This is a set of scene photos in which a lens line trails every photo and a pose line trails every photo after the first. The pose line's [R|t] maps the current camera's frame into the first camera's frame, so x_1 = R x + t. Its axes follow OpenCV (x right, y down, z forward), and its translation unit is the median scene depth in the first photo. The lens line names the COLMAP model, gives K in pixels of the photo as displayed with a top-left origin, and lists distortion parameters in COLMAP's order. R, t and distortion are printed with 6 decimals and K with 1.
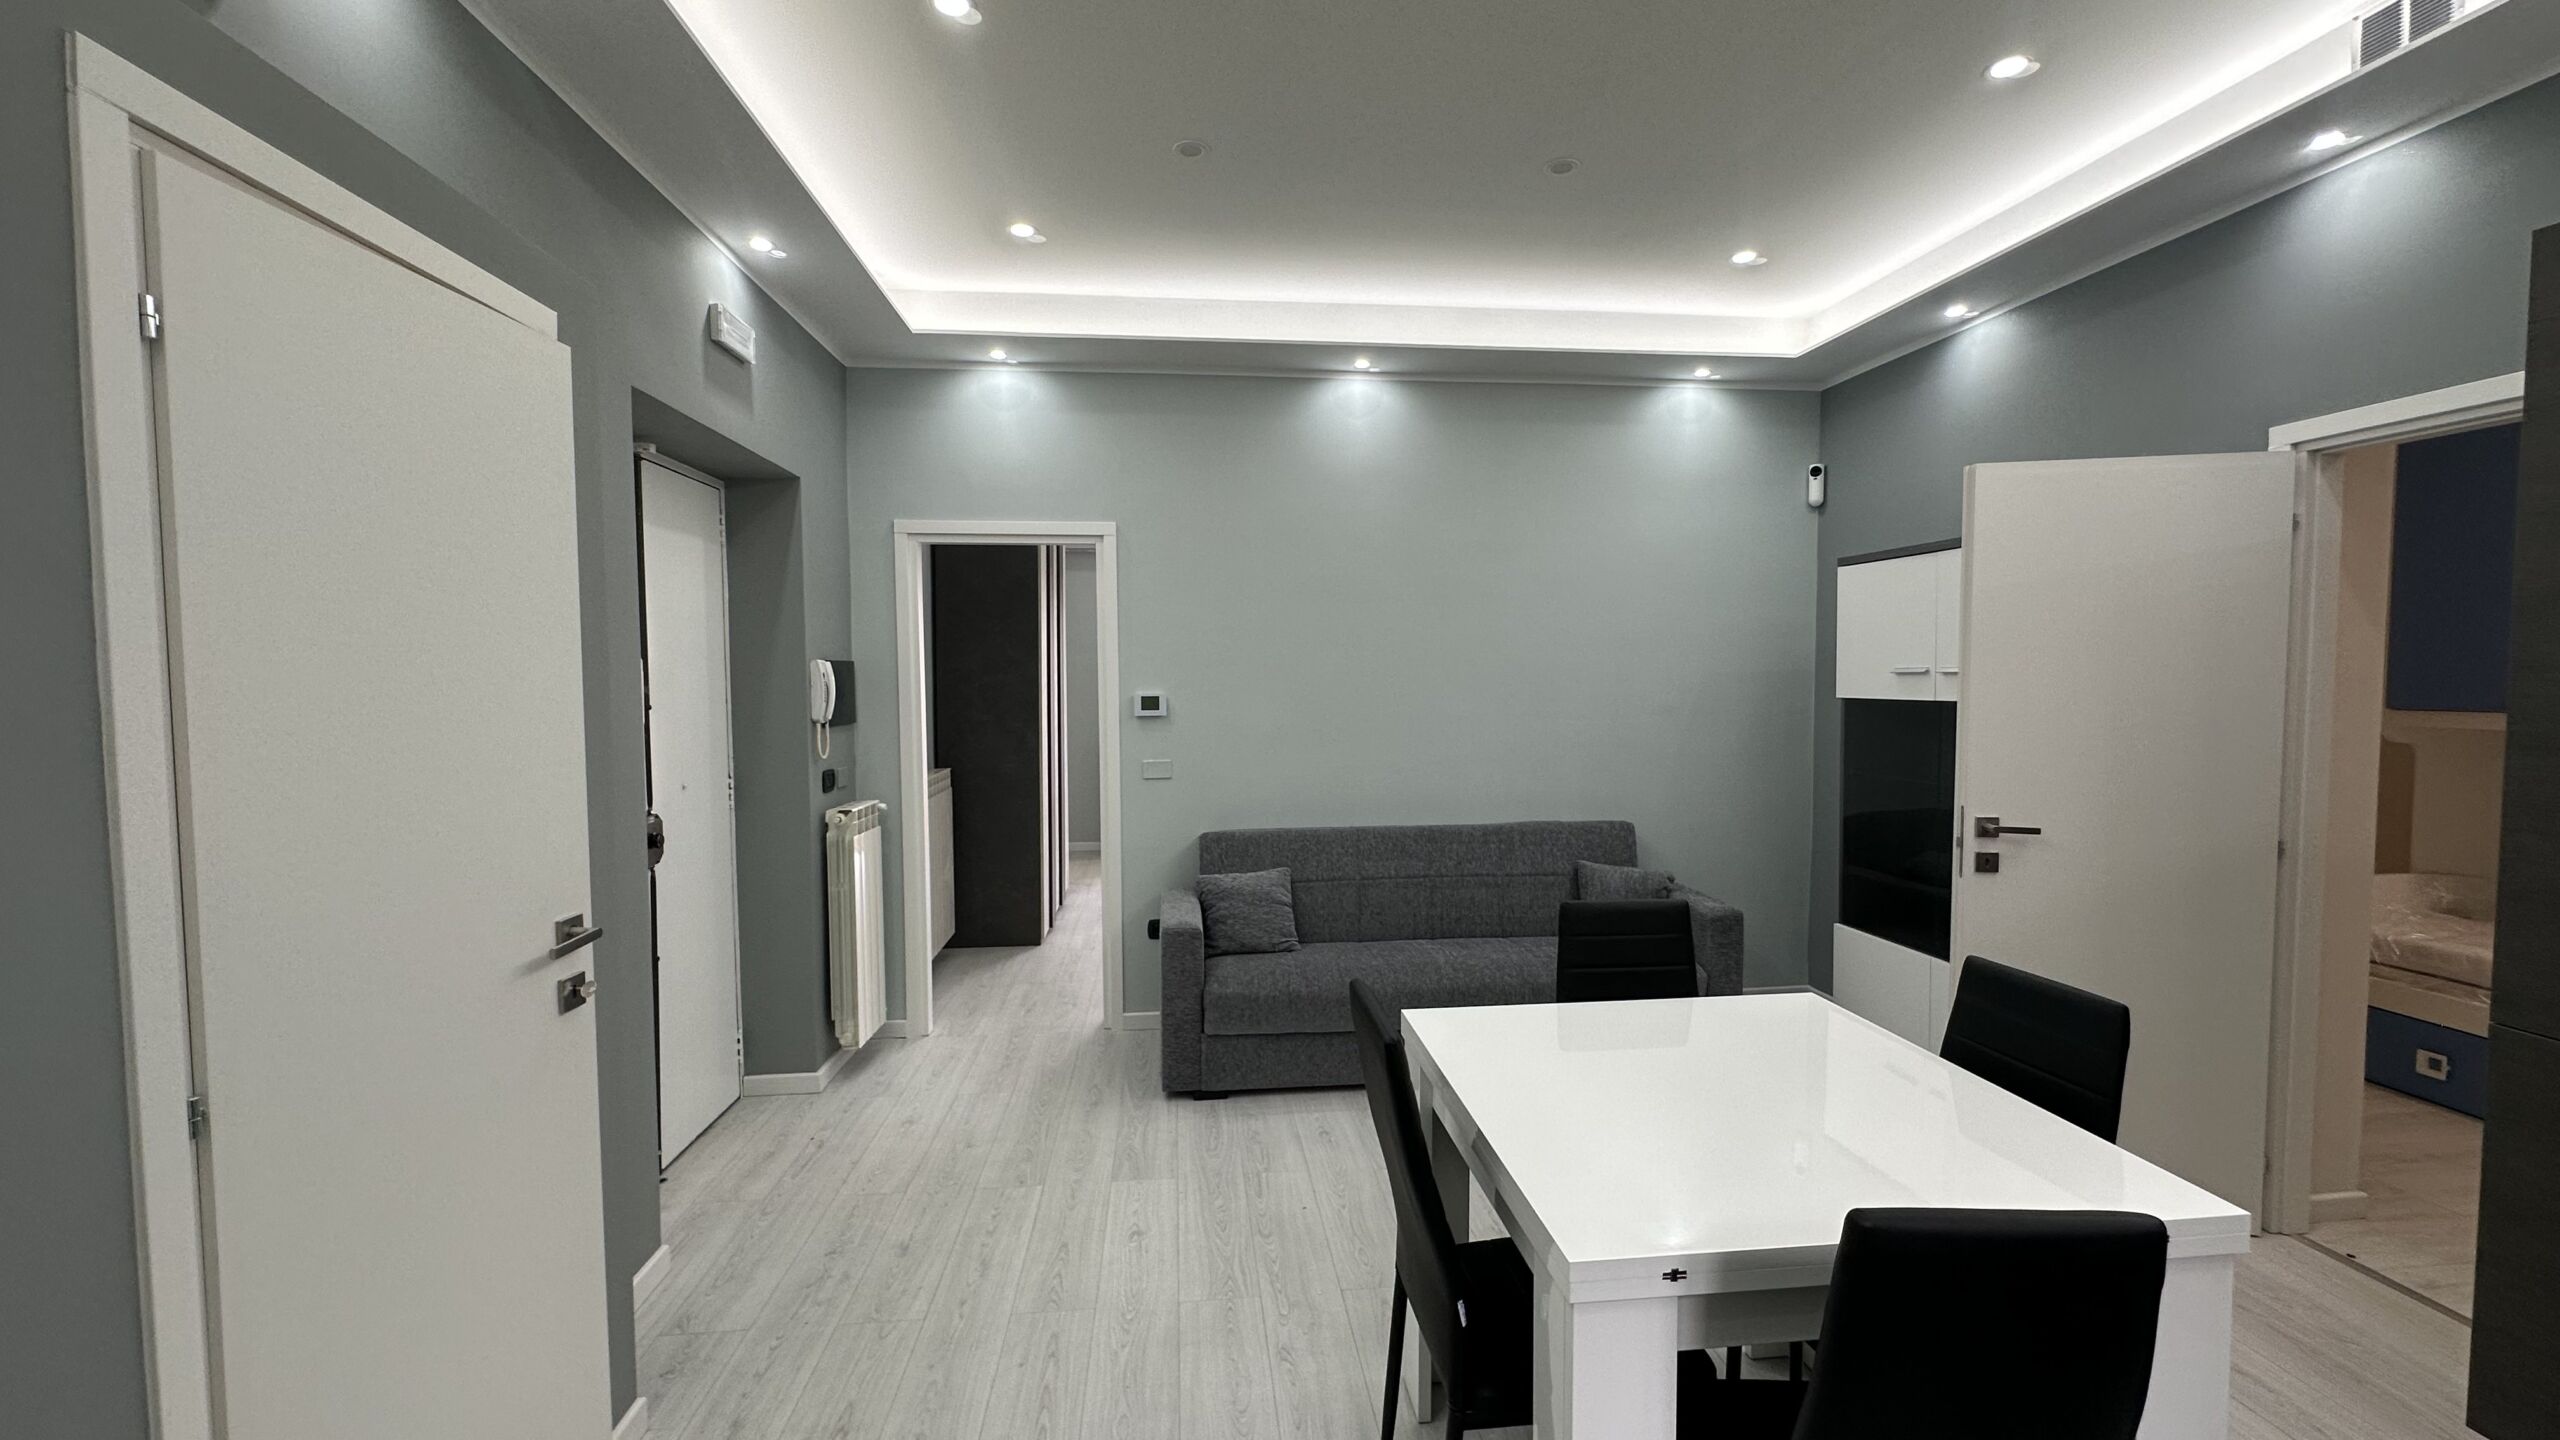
lens RADIAL K [[1036.2, 0, 1276.5], [0, 1036.2, 724.2], [0, 0, 1]] dist [0.000219, 0.000166]
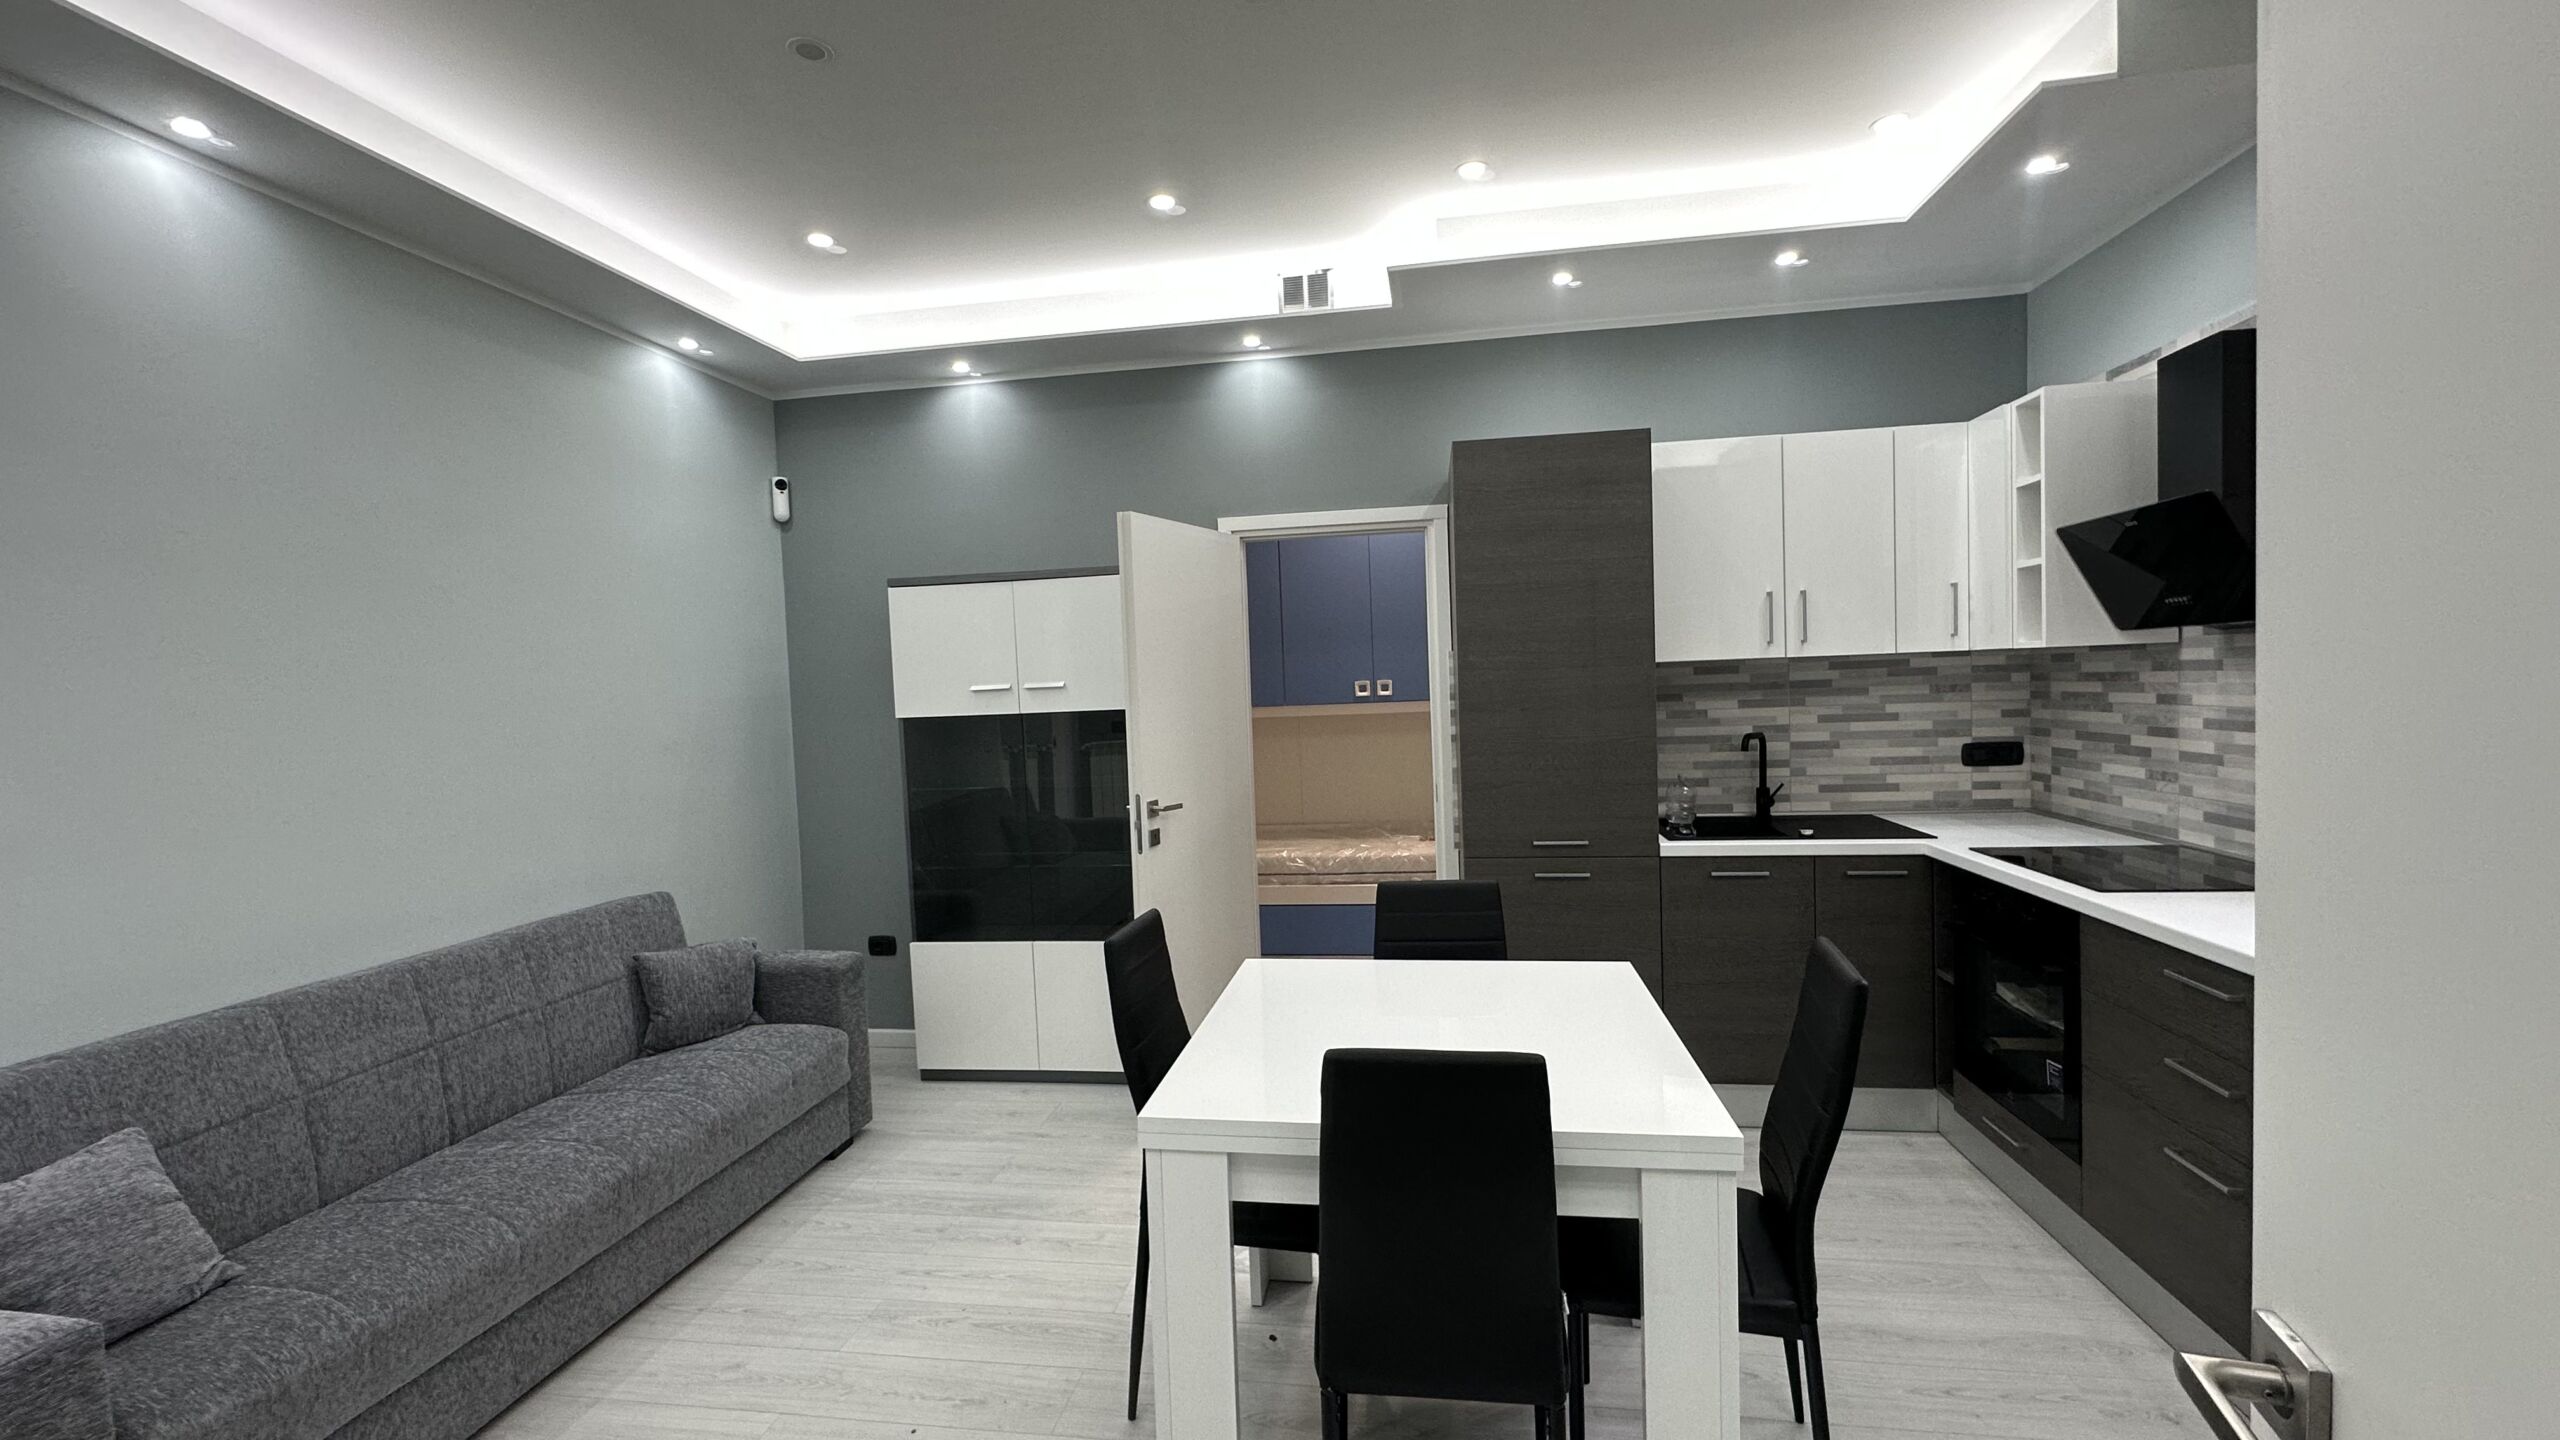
lens RADIAL K [[1036.2, 0, 1276.5], [0, 1036.2, 724.2], [0, 0, 1]] dist [0.000219, 0.000166]
pose [[0.249027, -0.045477, 0.967428, -0.321904], [0.085379, 0.996039, 0.024844, -0.012790], [-0.964726, 0.076411, 0.251923, 0.378090]]
